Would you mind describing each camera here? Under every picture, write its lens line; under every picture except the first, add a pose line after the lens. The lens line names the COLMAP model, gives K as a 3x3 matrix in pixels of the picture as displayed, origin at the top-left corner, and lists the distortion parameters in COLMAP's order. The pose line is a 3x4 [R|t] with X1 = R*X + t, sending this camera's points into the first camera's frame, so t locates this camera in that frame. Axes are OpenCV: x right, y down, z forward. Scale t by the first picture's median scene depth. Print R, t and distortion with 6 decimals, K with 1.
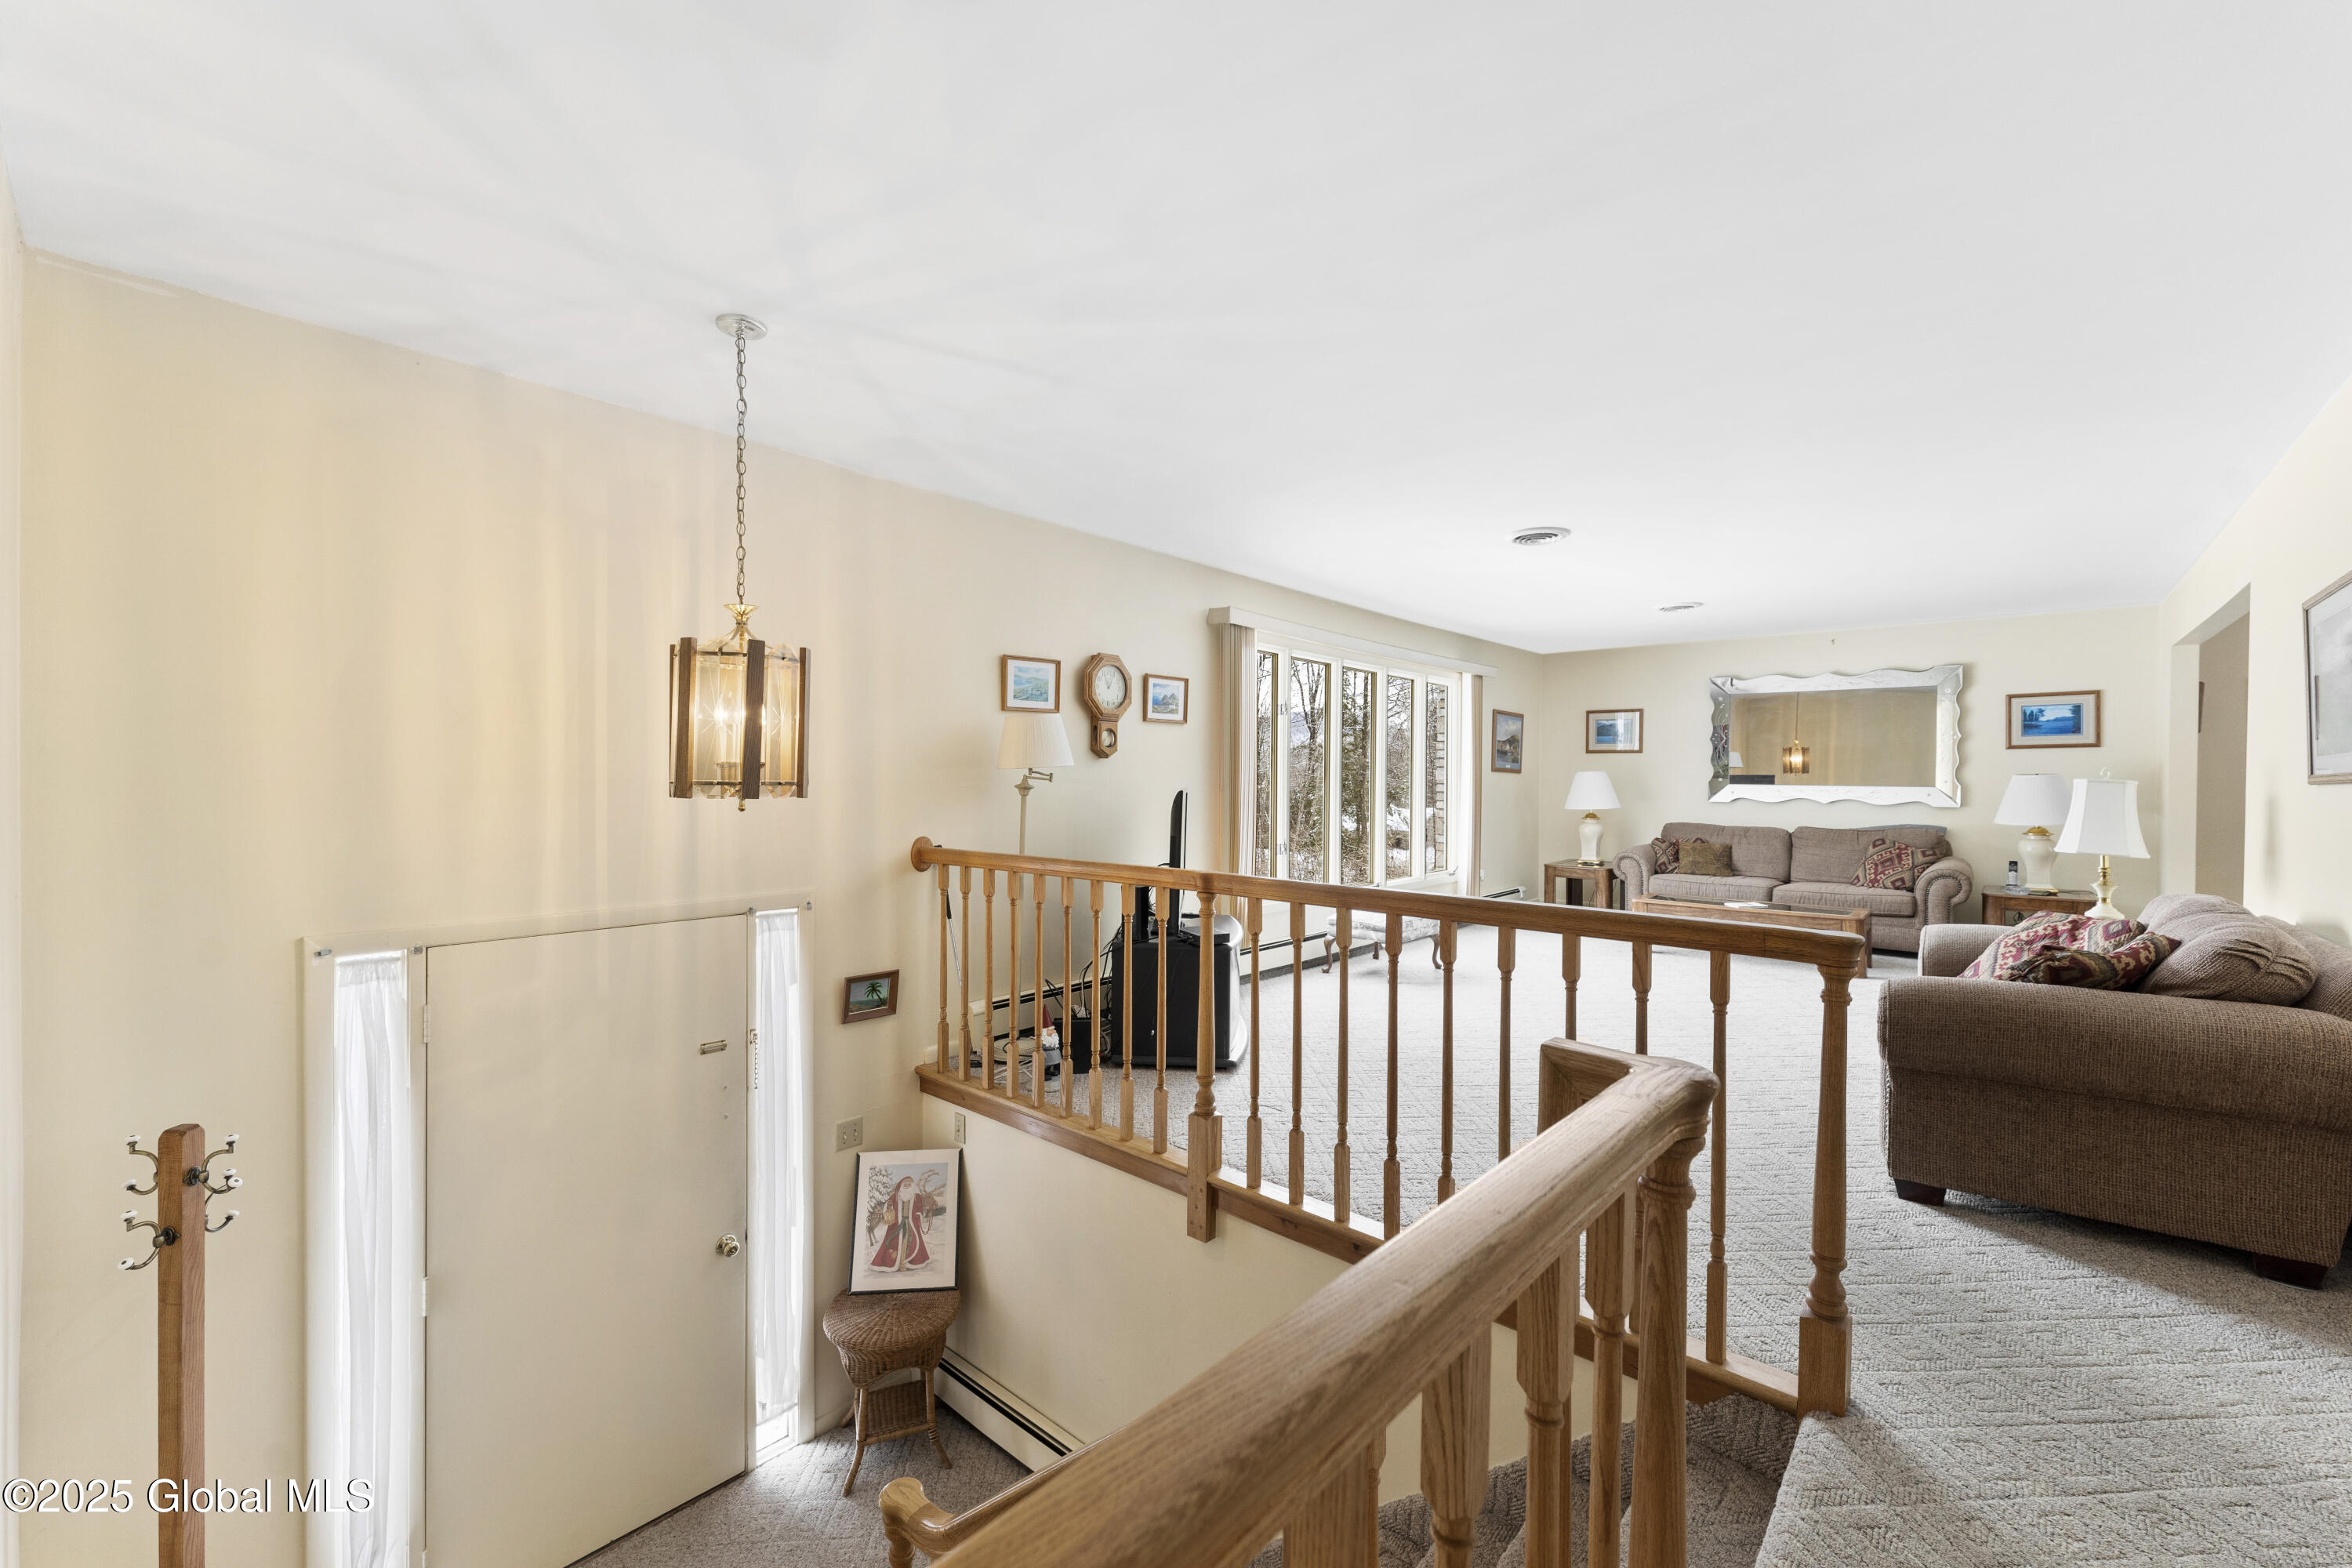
lens RADIAL K [[945.4, 0, 1184.9], [0, 945.4, 780.2], [0, 0, 1]] dist [0.002433, 0.000172]
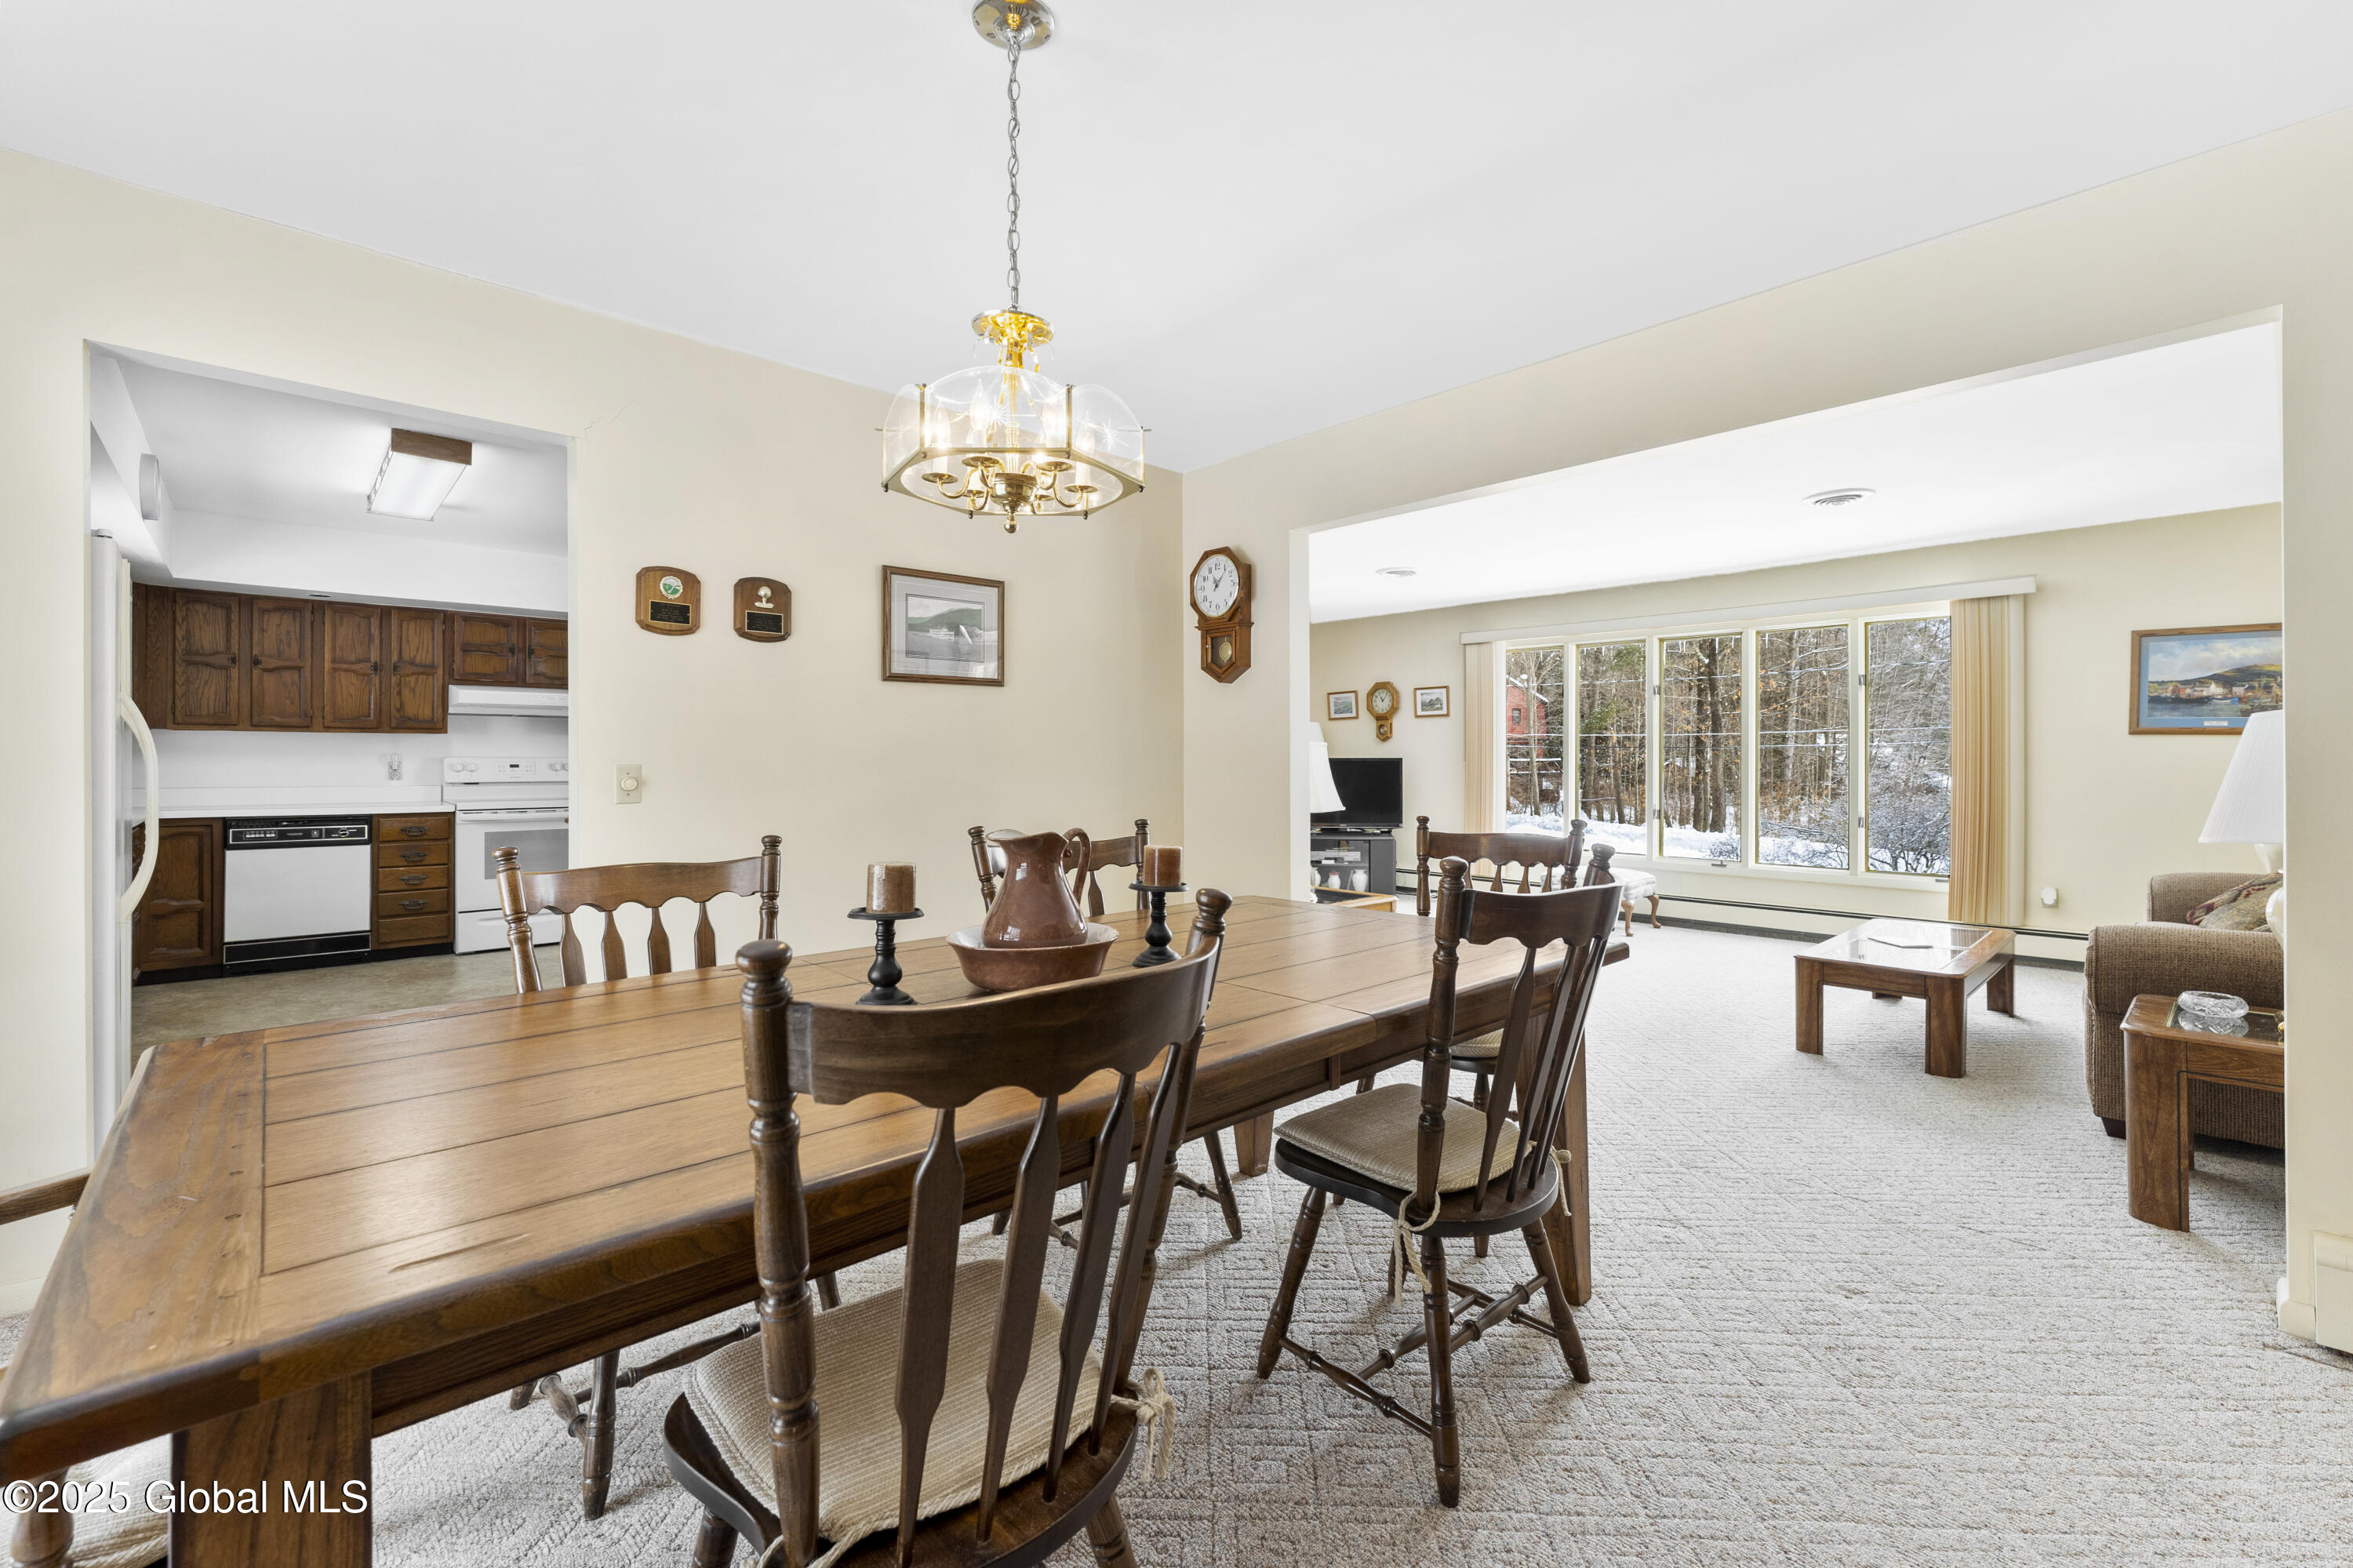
lens RADIAL K [[987.2, 0, 1176.6], [0, 987.2, 766.9], [0, 0, 1]] dist [-0.000918, 0.000234]
pose [[-0.087139, 0.000154, -0.996196, 1.840252], [-0.003978, 0.999992, 0.000502, 0.025526], [0.996188, 0.004006, -0.087138, 0.804160]]
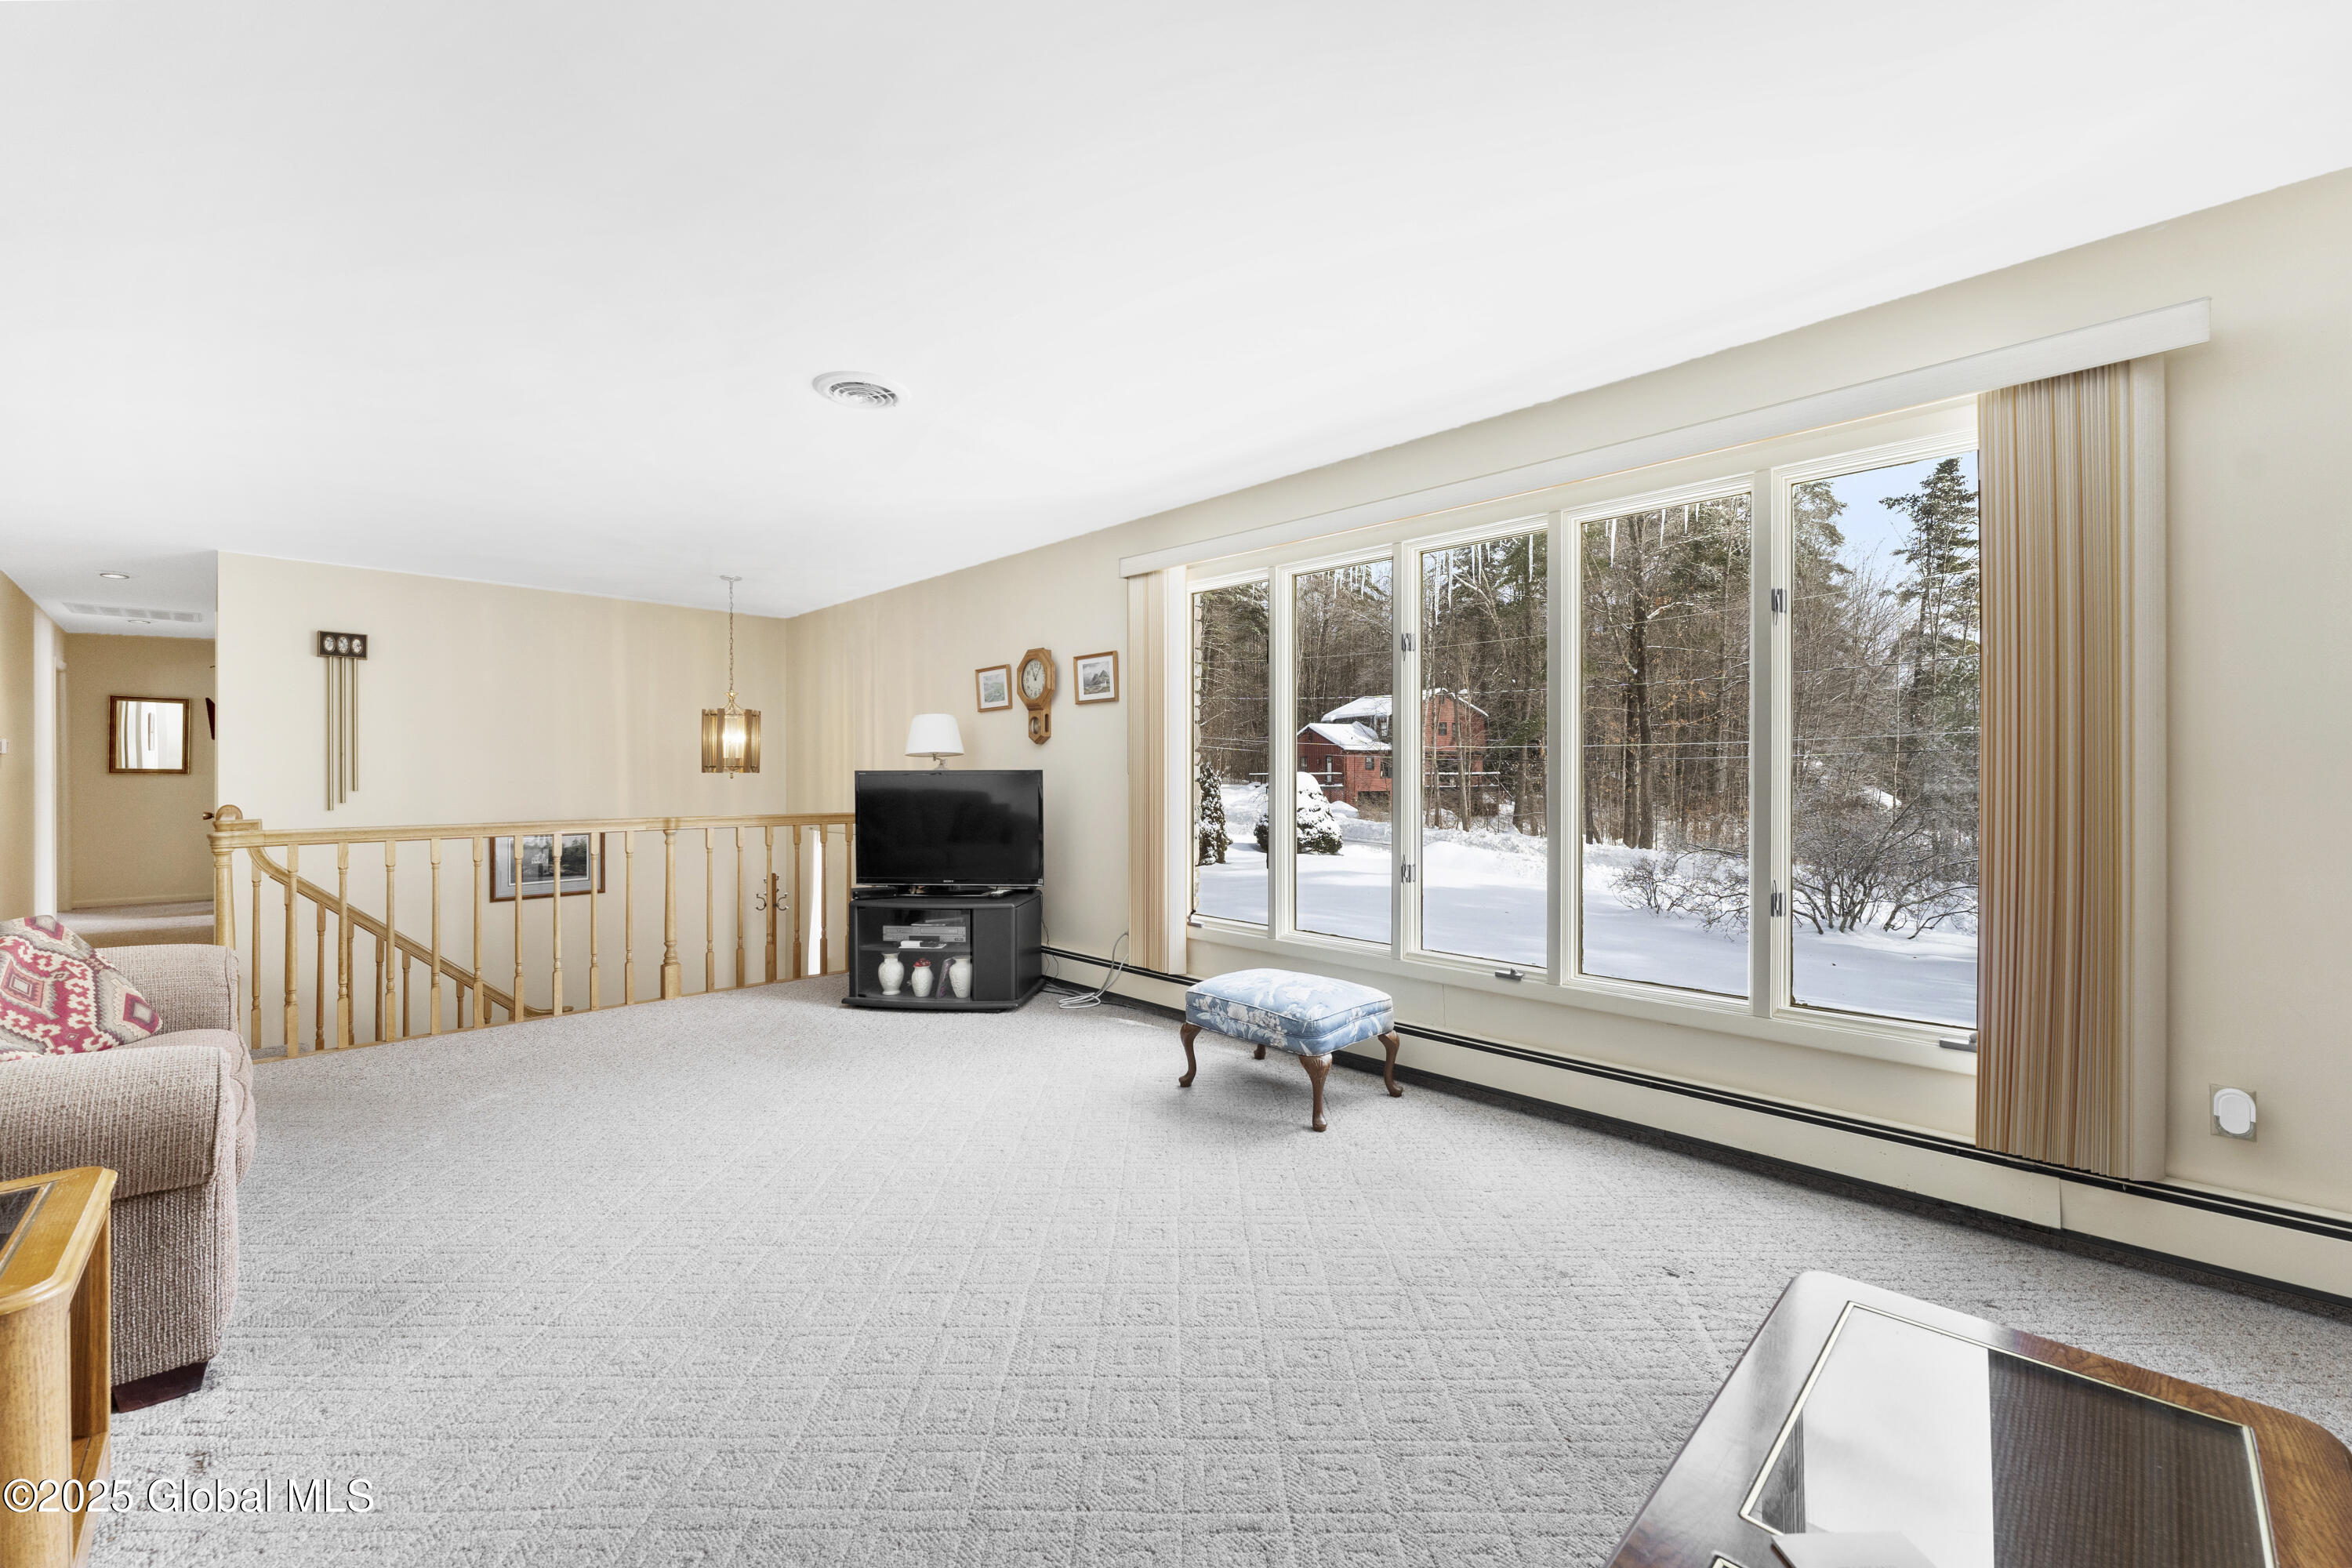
lens RADIAL K [[945.4, 0, 1184.9], [0, 945.4, 780.2], [0, 0, 1]] dist [0.002433, 0.000172]
pose [[-0.052157, -0.000150, -0.998639, 1.041328], [-0.002529, 0.999997, -0.000018, 0.019338], [0.998636, 0.002525, -0.052157, 1.271579]]
